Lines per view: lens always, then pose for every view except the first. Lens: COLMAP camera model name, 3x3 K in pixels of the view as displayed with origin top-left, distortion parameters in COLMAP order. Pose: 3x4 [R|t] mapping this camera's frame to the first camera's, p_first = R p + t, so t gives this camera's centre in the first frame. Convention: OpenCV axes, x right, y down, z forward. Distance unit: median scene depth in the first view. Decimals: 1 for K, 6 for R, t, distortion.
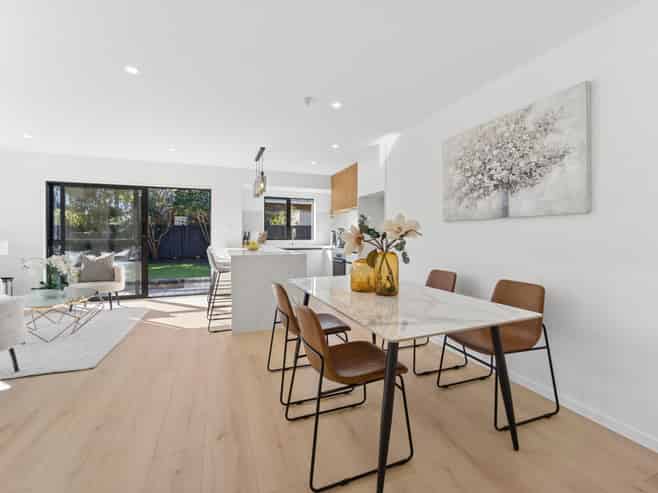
lens RADIAL K [[294.0, 0, 325.7], [0, 294.0, 234.2], [0, 0, 1]] dist [-0.003274, 0.000193]
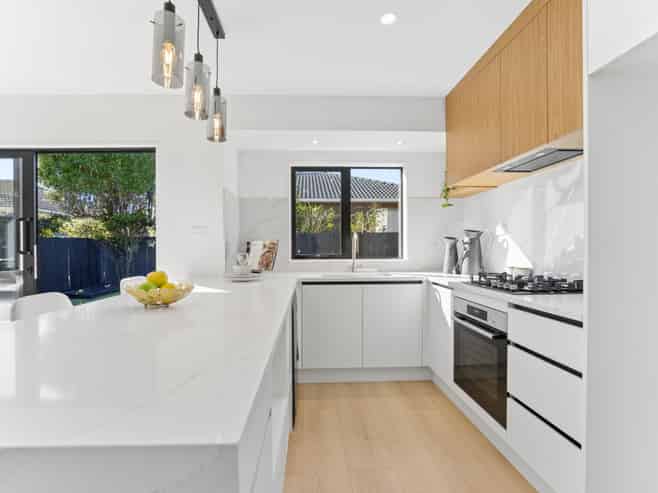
lens RADIAL K [[301.6, 0, 333.9], [0, 301.6, 249.4], [0, 0, 1]] dist [-0.017434, -0.000190]
pose [[0.953619, -0.010899, -0.300820, -0.003923], [0.014627, 0.999842, 0.010144, -0.000853], [0.300662, -0.014074, 0.953627, 0.519591]]
